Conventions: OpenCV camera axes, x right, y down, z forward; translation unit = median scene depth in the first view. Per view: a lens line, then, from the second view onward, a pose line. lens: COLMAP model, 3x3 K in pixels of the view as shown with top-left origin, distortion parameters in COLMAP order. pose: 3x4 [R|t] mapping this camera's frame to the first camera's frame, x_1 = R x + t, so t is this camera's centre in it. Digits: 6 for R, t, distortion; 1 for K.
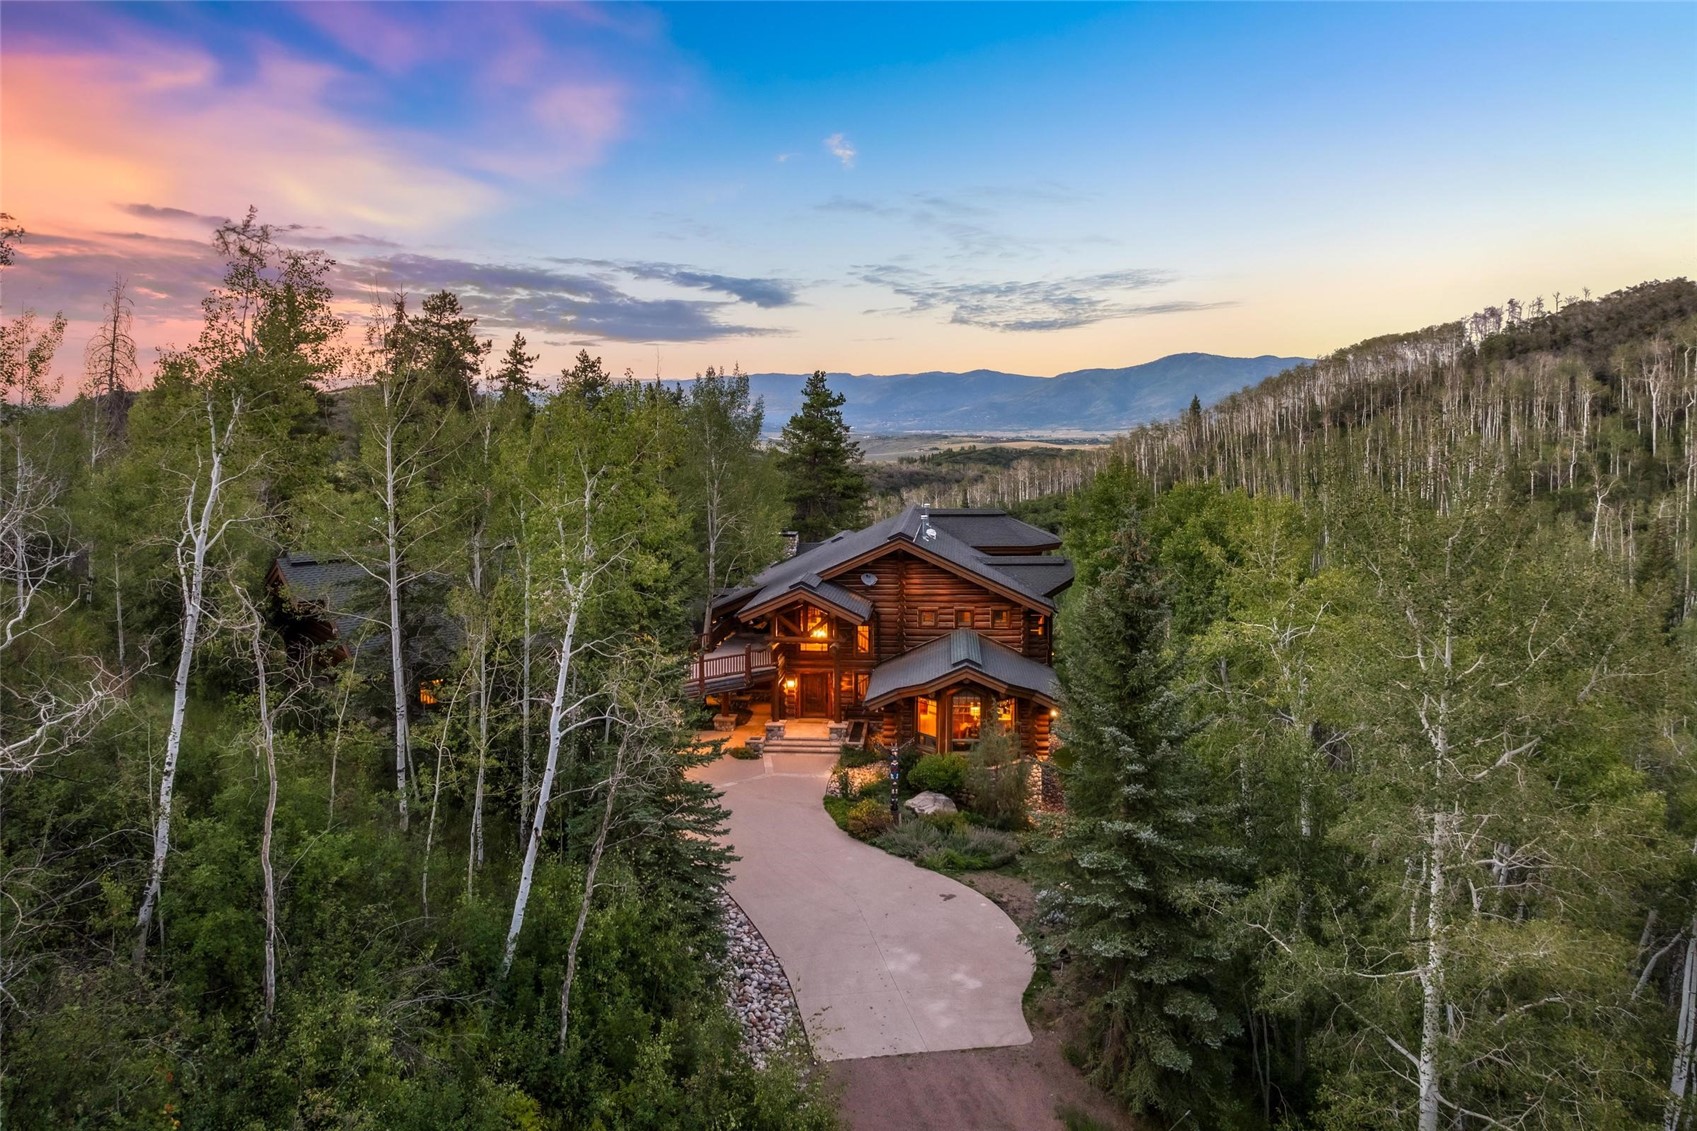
lens RADIAL K [[1196.6, 0, 842.2], [0, 1196.6, 551.0], [0, 0, 1]] dist [-0.041622, 0.005051]
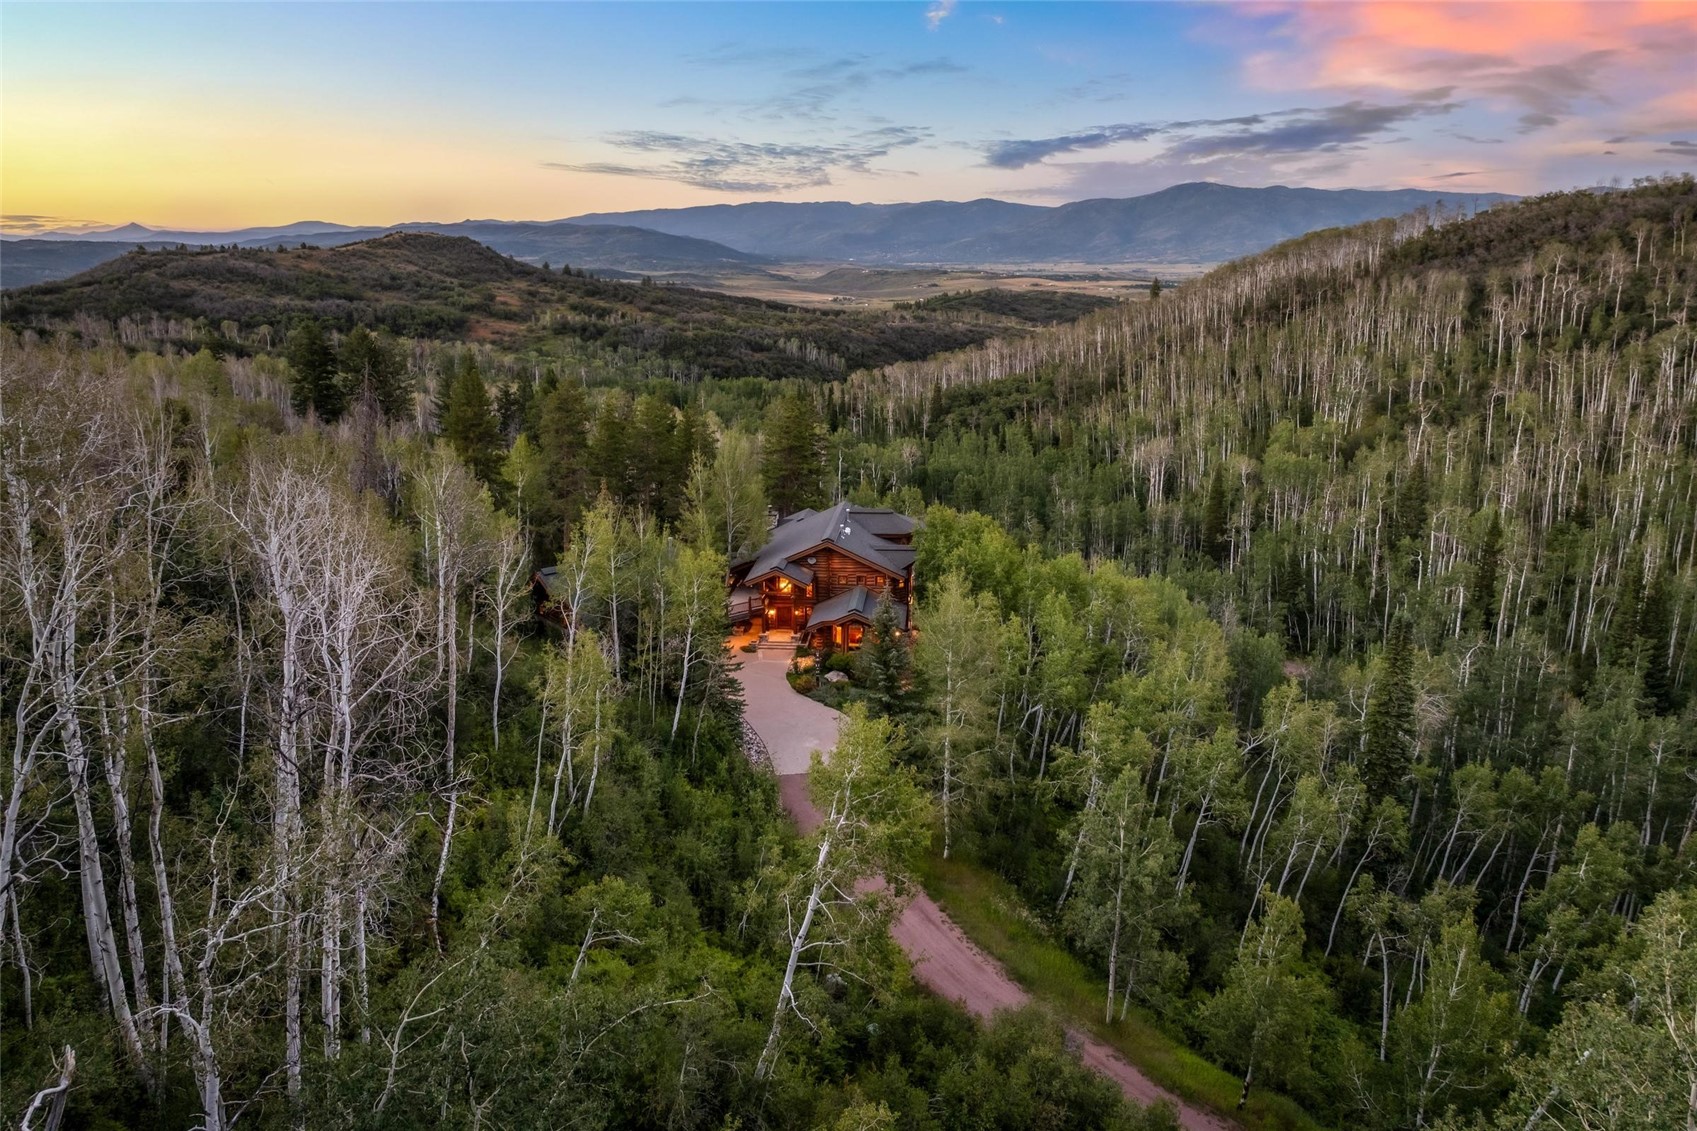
lens RADIAL K [[1196.6, 0, 853.3], [0, 1196.6, 572.8], [0, 0, 1]] dist [-0.041622, 0.005051]
pose [[0.999928, 0.006374, 0.010178, 0.072212], [-0.007912, 0.987247, 0.158998, -0.274660], [-0.009035, -0.159067, 0.987226, -0.951934]]
